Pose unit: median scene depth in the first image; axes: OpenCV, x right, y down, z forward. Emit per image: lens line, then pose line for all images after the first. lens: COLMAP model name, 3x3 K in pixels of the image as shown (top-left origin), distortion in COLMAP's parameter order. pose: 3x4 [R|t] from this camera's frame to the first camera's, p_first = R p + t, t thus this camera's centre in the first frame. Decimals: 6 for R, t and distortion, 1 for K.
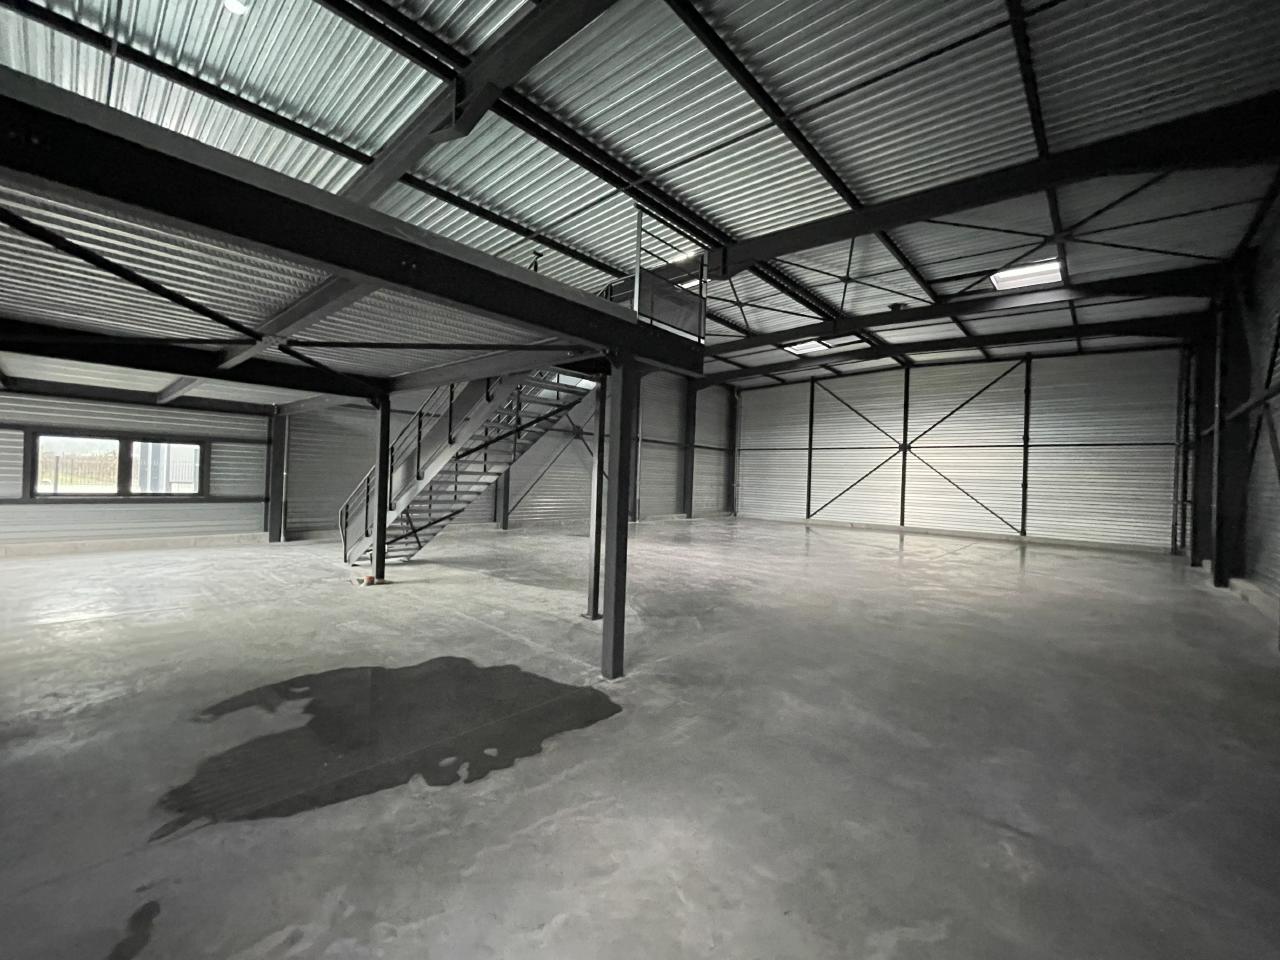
lens RADIAL K [[519.5, 0, 640.0], [0, 519.5, 480.0], [0, 0, 1]] dist [0.000441, 0.000111]
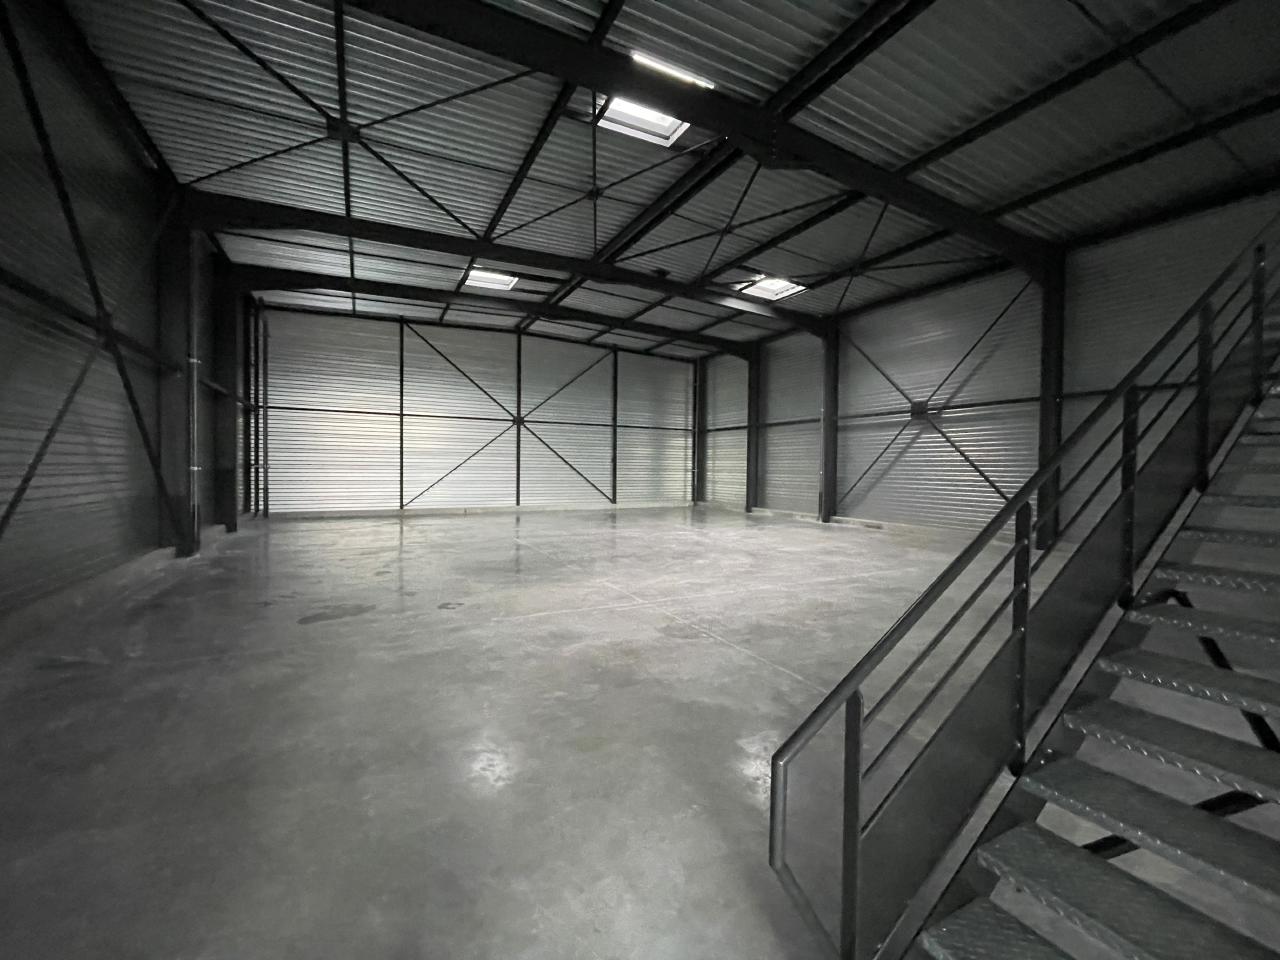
lens RADIAL K [[516.3, 0, 640.0], [0, 516.3, 480.0], [0, 0, 1]] dist [-0.006225, -0.000029]
pose [[0.333100, -0.049240, 0.941605, -0.317820], [0.003961, 0.998700, 0.050825, -0.003974], [-0.942883, -0.013200, 0.332862, 0.544139]]
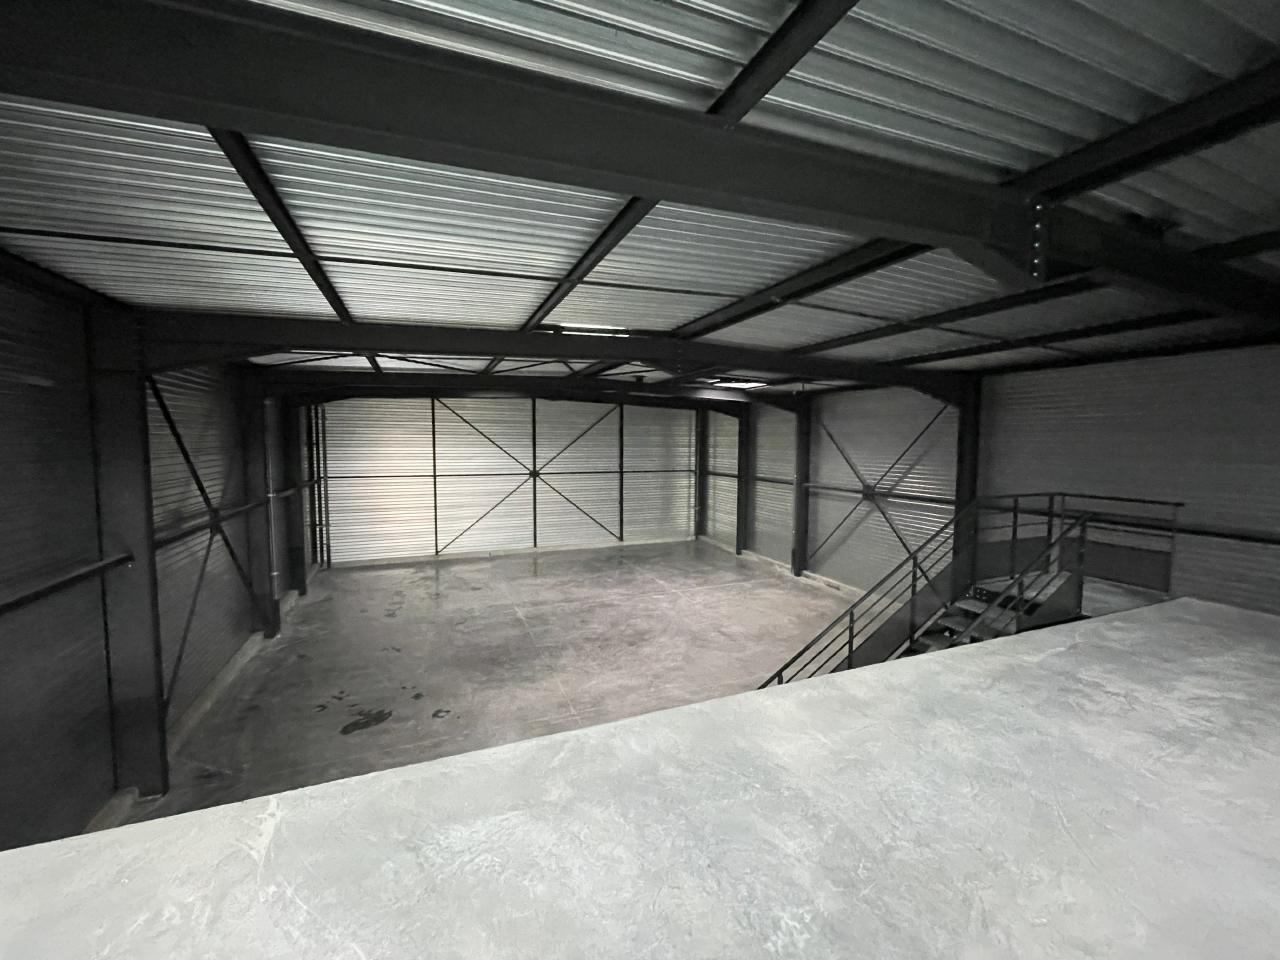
lens RADIAL K [[519.5, 0, 640.0], [0, 519.5, 480.0], [0, 0, 1]] dist [0.000441, 0.000111]
pose [[0.423835, -0.097637, 0.900461, -0.392132], [0.013575, 0.994746, 0.101470, -0.171715], [-0.905638, -0.030783, 0.422934, 0.396627]]
